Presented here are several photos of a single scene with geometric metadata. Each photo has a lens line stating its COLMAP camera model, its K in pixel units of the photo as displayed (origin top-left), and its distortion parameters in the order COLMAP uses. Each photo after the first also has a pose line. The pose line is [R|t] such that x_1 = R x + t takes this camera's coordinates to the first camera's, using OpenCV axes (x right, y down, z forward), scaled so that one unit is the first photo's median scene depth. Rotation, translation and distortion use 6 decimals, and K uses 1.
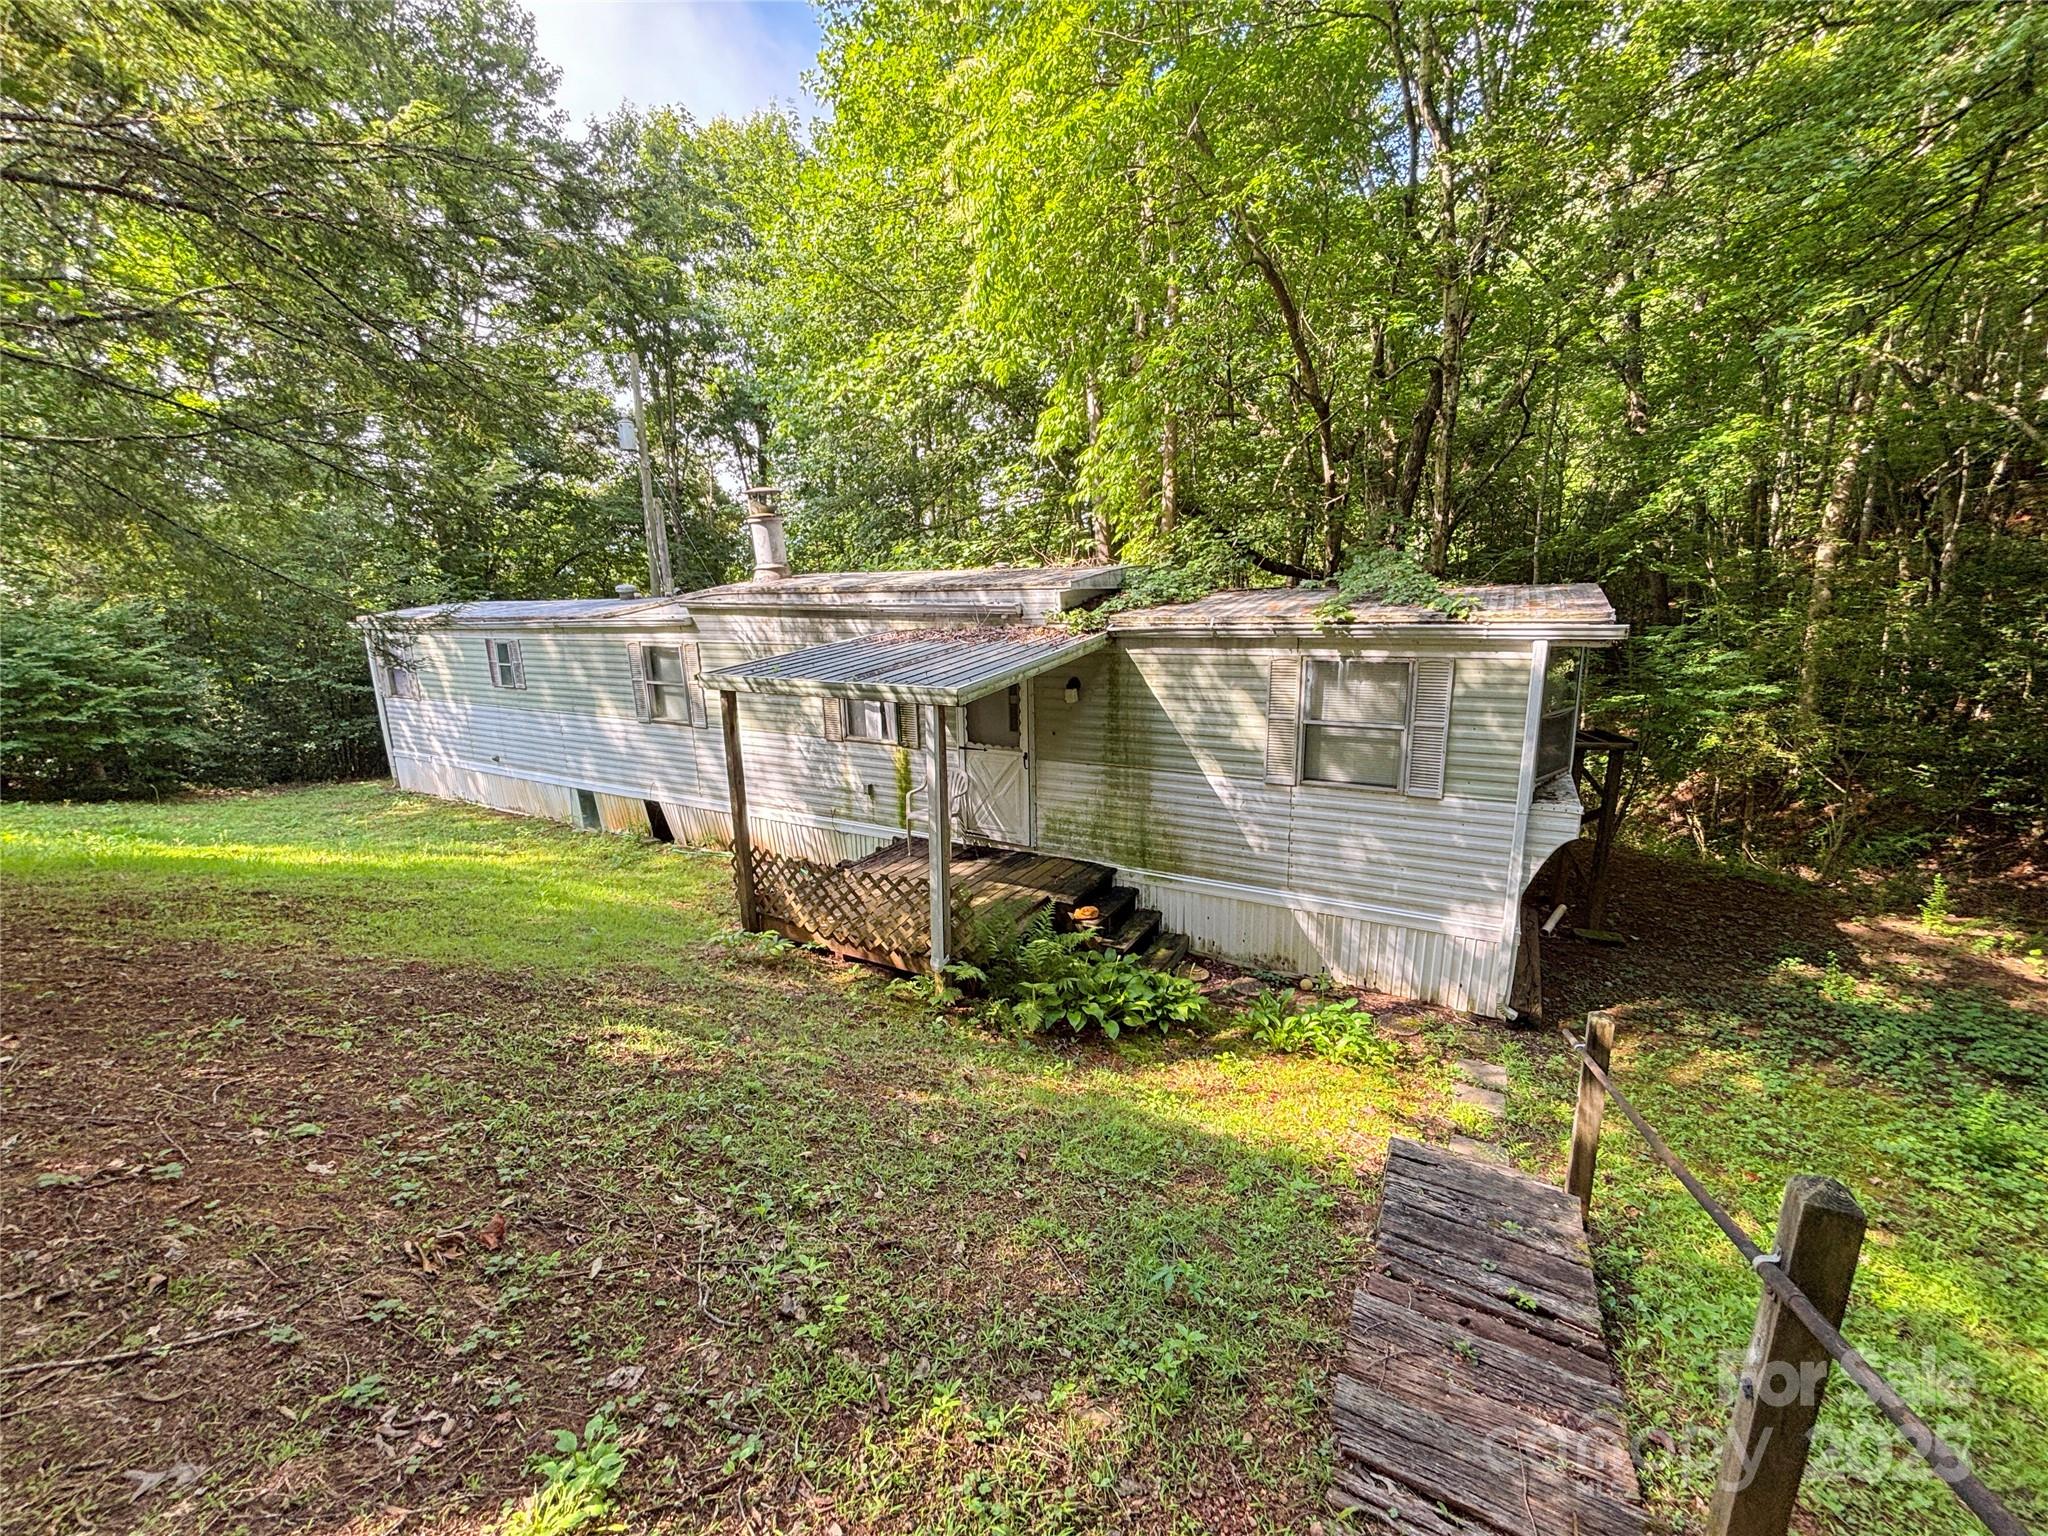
lens RADIAL K [[818.0, 0, 1011.5], [0, 818.0, 756.7], [0, 0, 1]] dist [-0.003678, 0.001419]
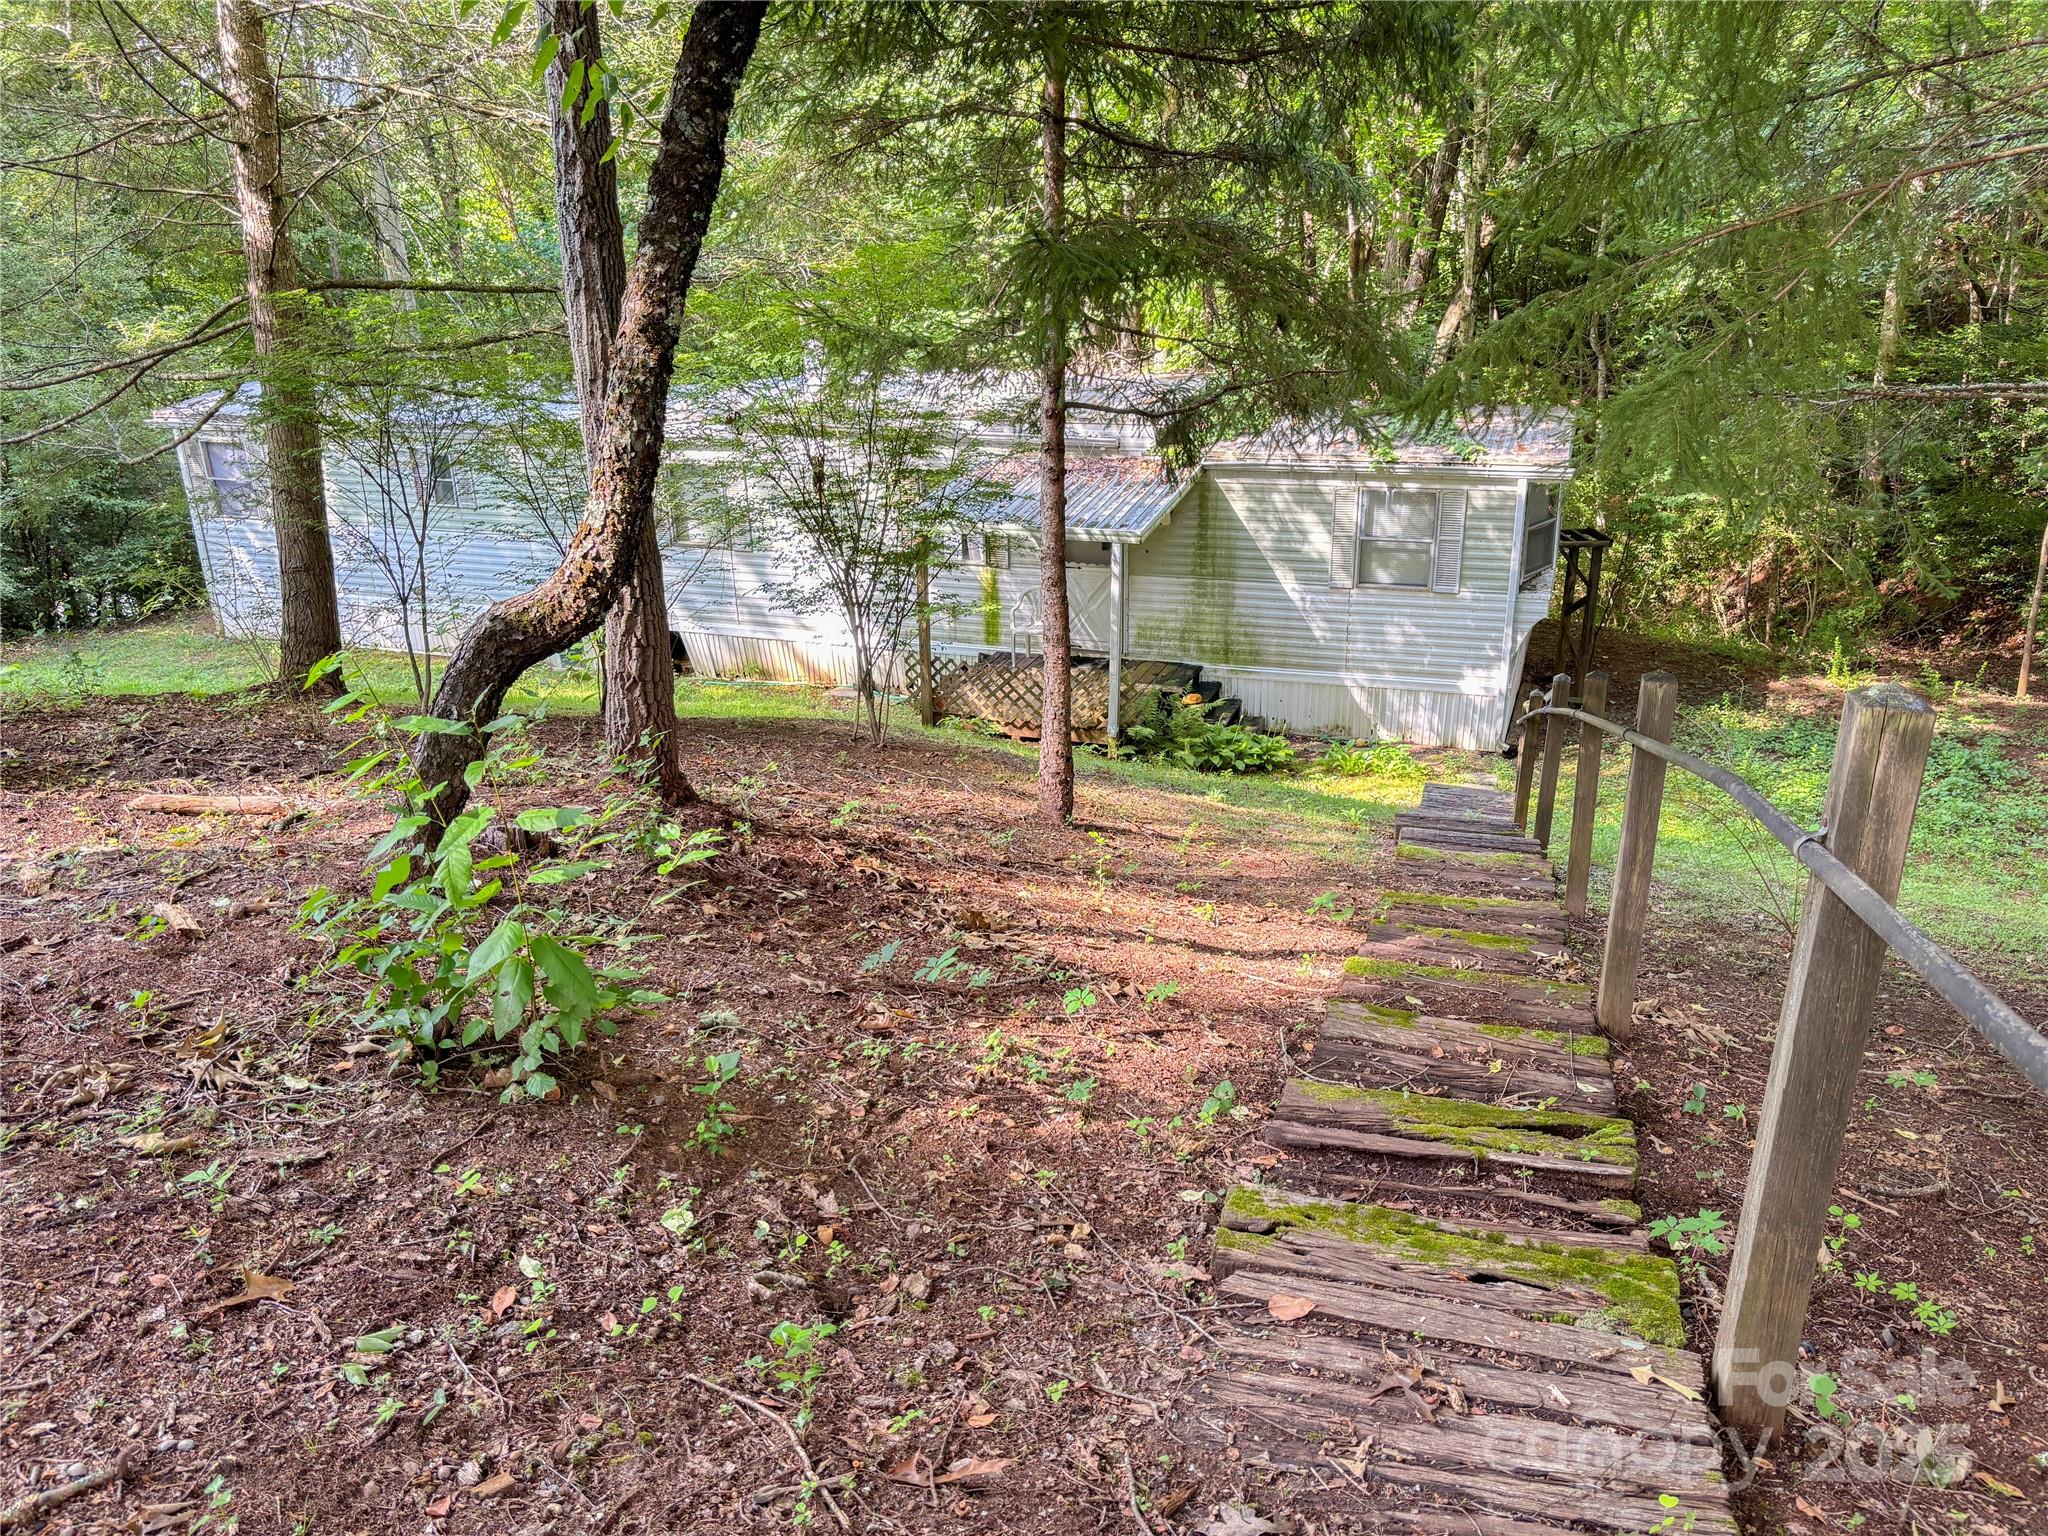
lens RADIAL K [[1536.9, 0, 1025.7], [0, 1536.9, 776.0], [0, 0, 1]] dist [0.049910, -0.057387]
pose [[0.980599, -0.065858, 0.184632, -0.619777], [0.038040, 0.987900, 0.150352, -0.055580], [-0.192300, -0.140412, 0.971239, -1.286721]]
